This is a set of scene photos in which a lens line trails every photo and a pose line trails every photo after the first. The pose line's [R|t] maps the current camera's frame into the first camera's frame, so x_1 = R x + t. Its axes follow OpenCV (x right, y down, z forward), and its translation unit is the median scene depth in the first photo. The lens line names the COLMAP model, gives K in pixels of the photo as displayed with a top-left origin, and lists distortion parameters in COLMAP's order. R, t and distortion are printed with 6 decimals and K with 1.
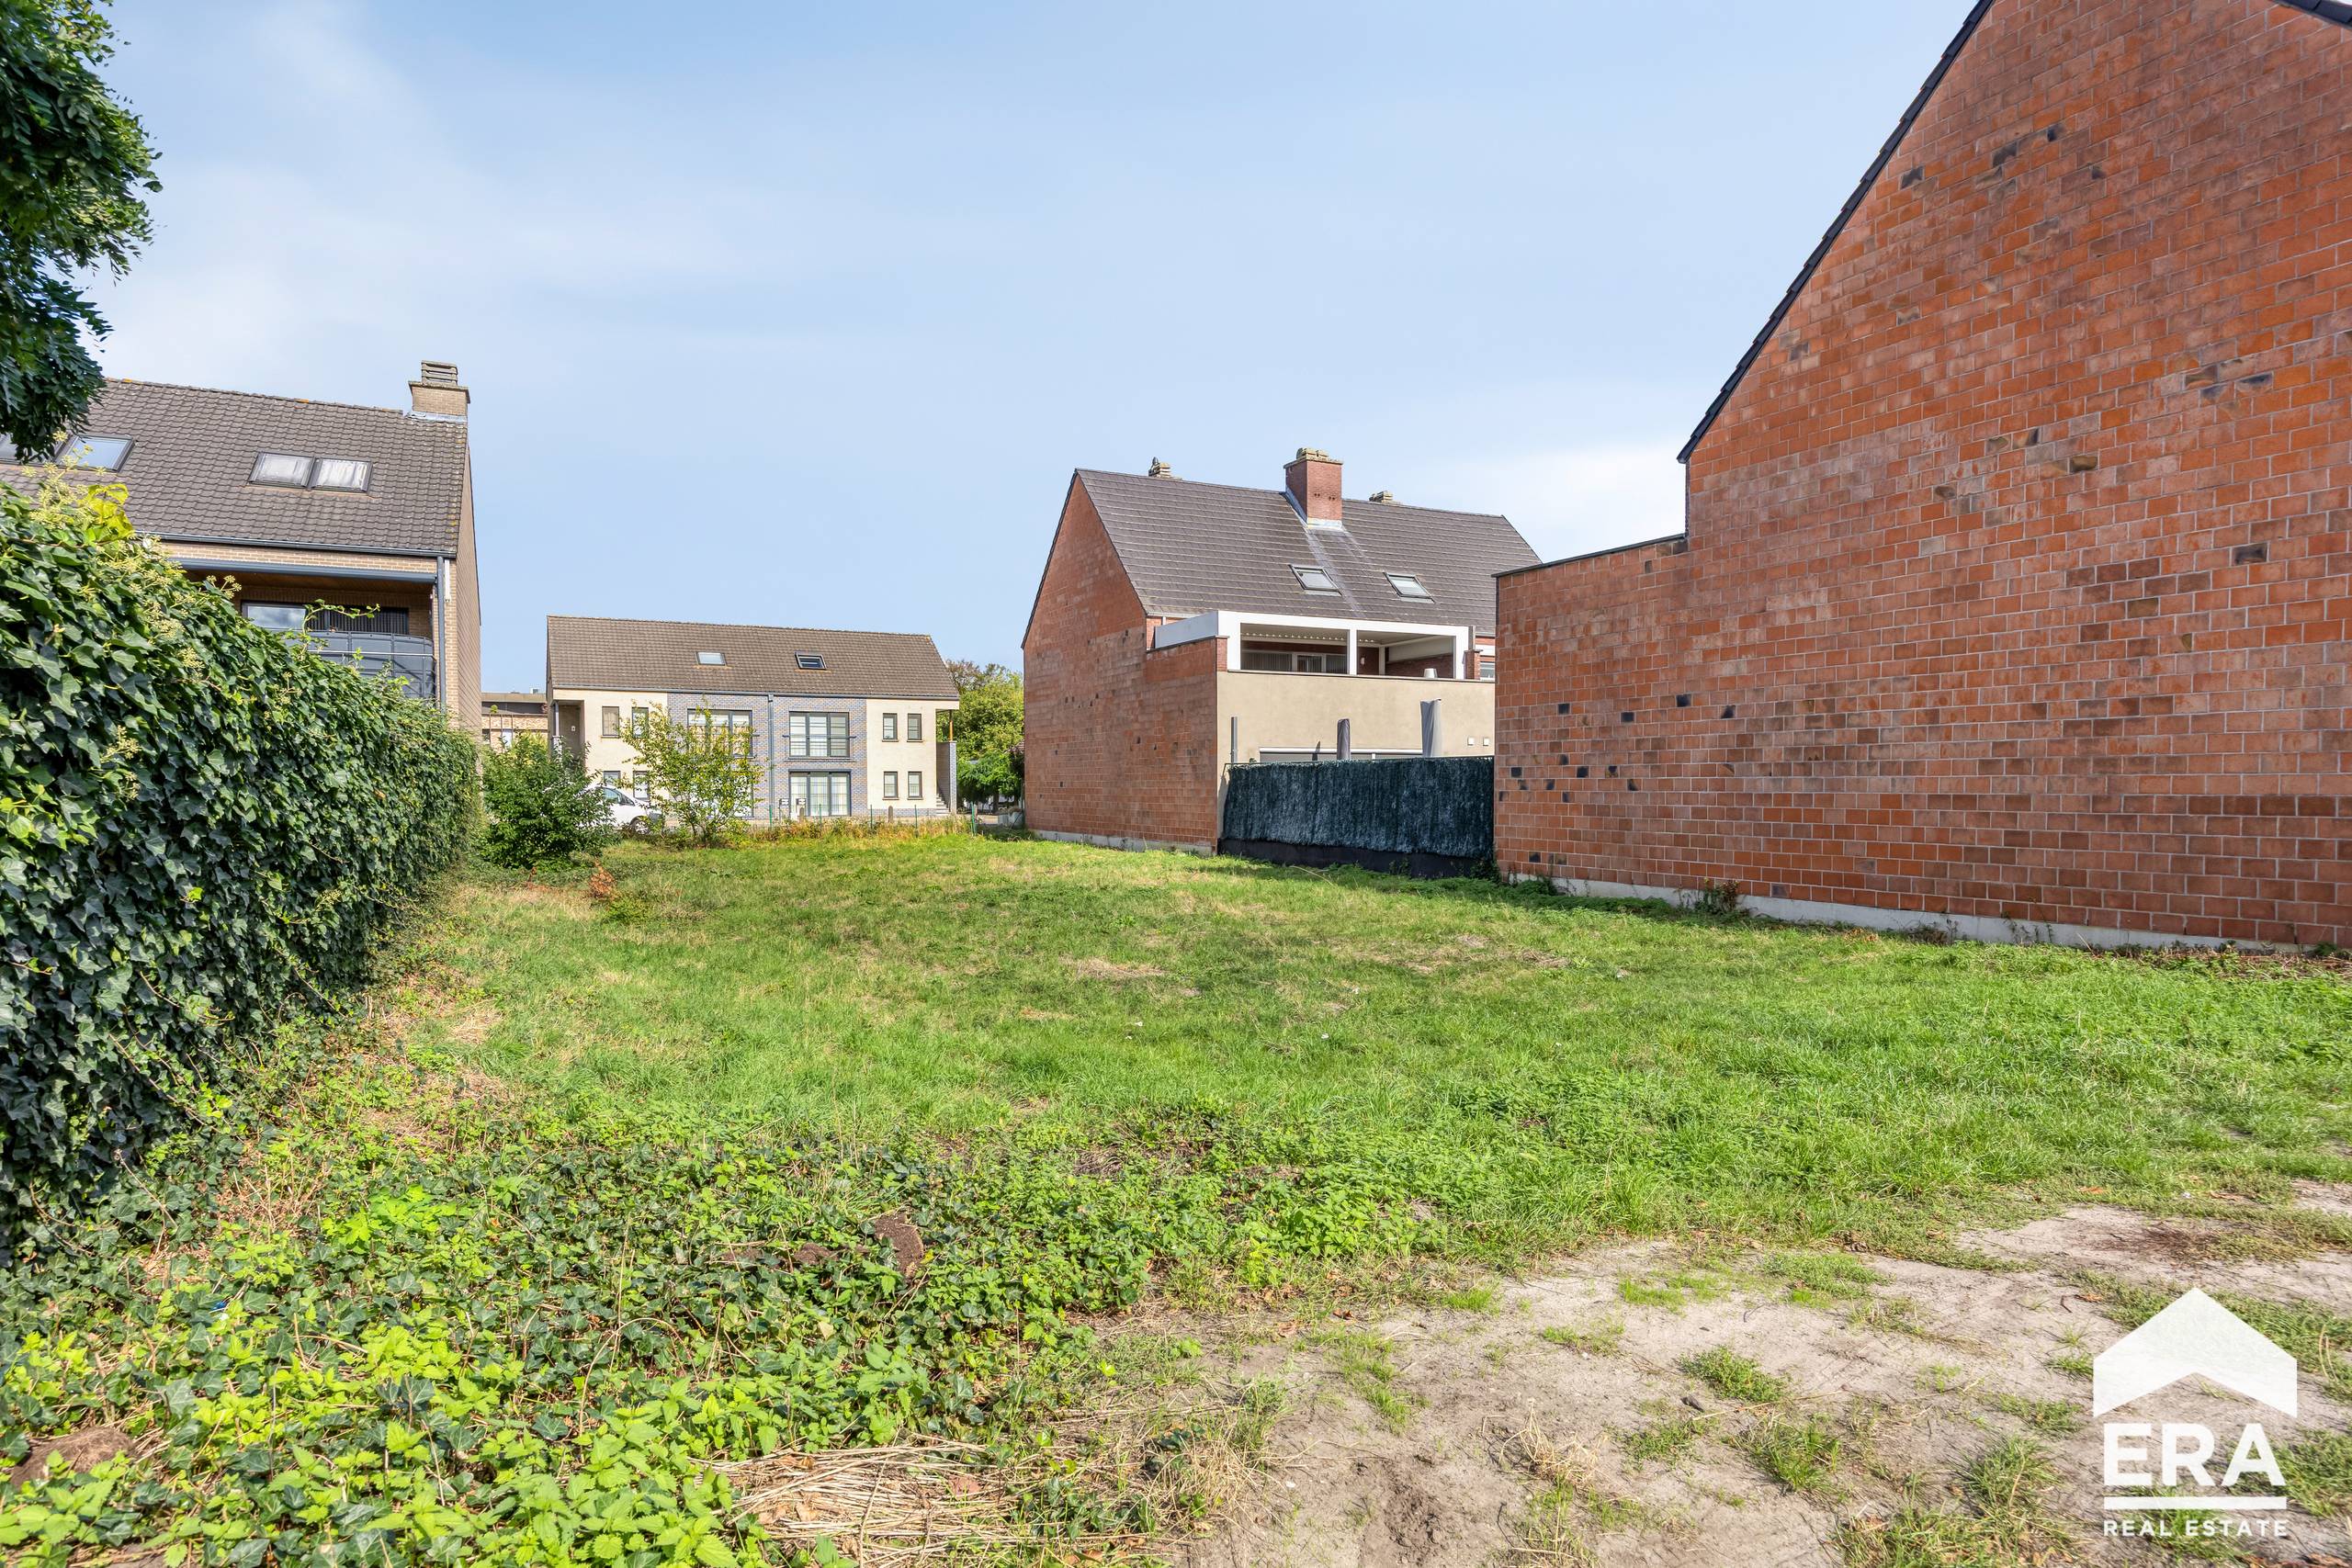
lens RADIAL K [[1290.4, 0, 1177.2], [0, 1290.4, 785.0], [0, 0, 1]] dist [-0.003785, -0.000544]
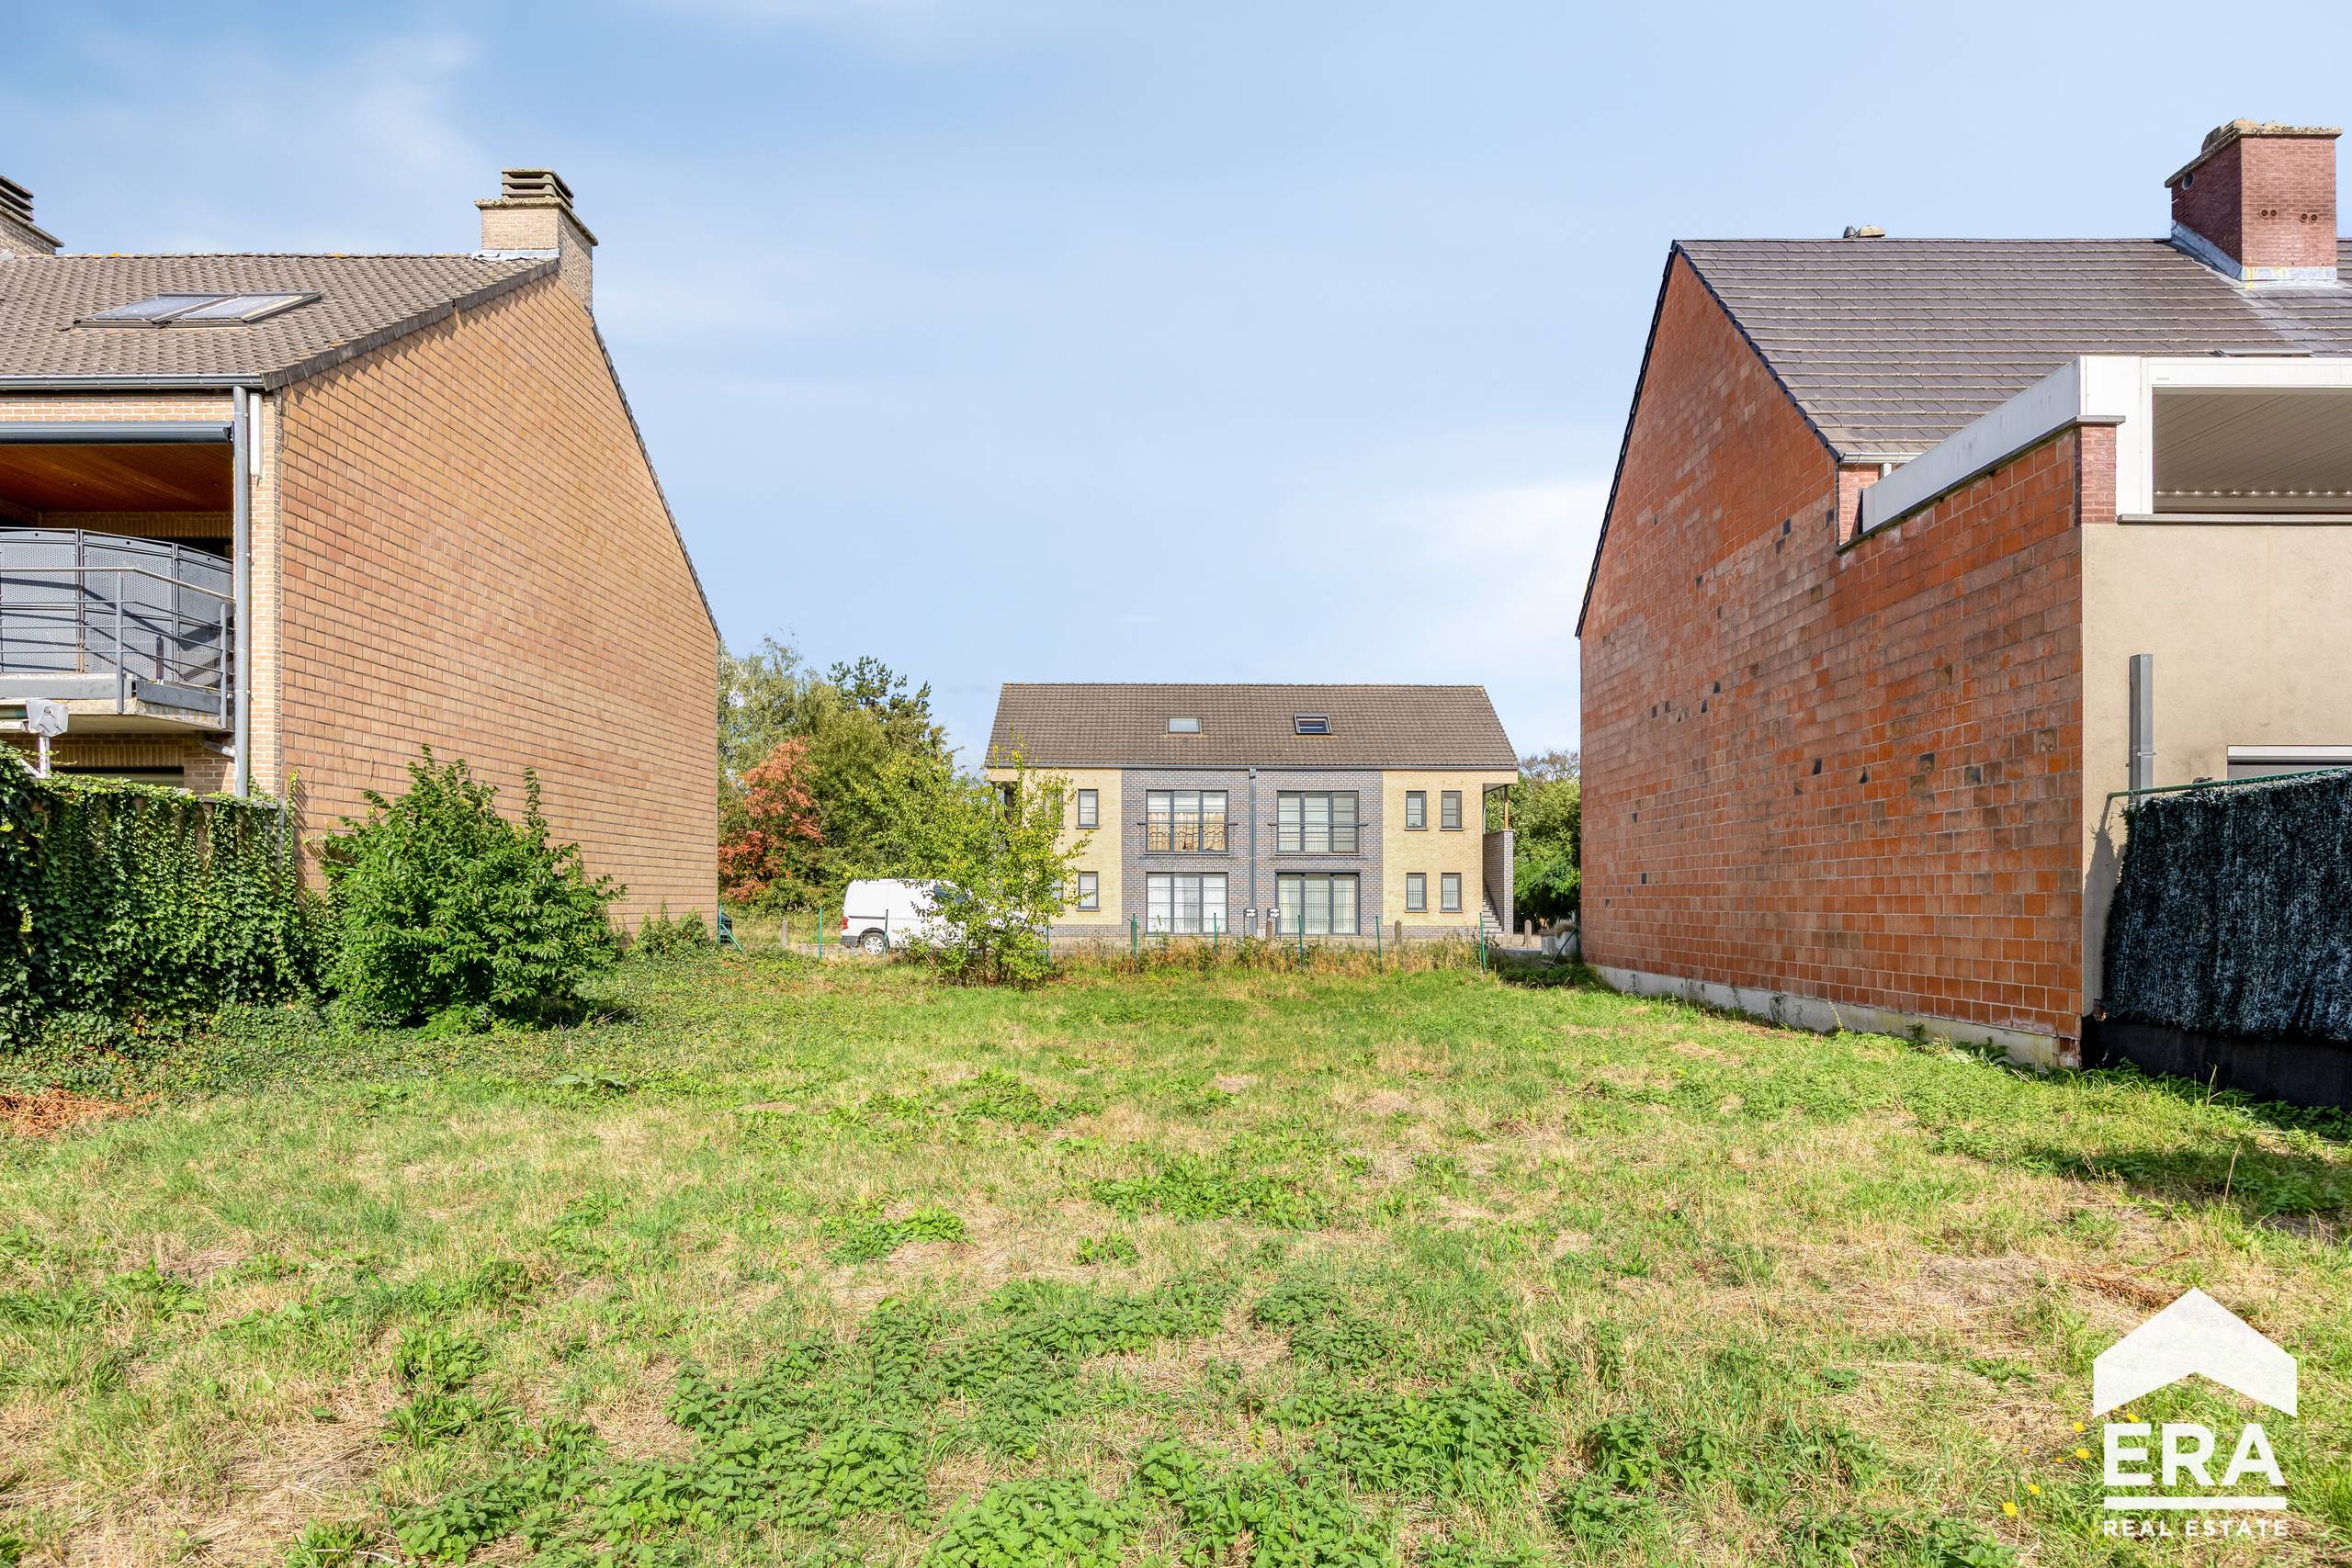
lens RADIAL K [[1290.4, 0, 1177.4], [0, 1290.4, 902.5], [0, 0, 1]] dist [-0.003785, -0.000544]
pose [[0.887893, 0.005000, -0.460023, -0.013186], [-0.006124, 0.999981, -0.000952, 0.007574], [0.460010, 0.003662, 0.887906, 0.325357]]
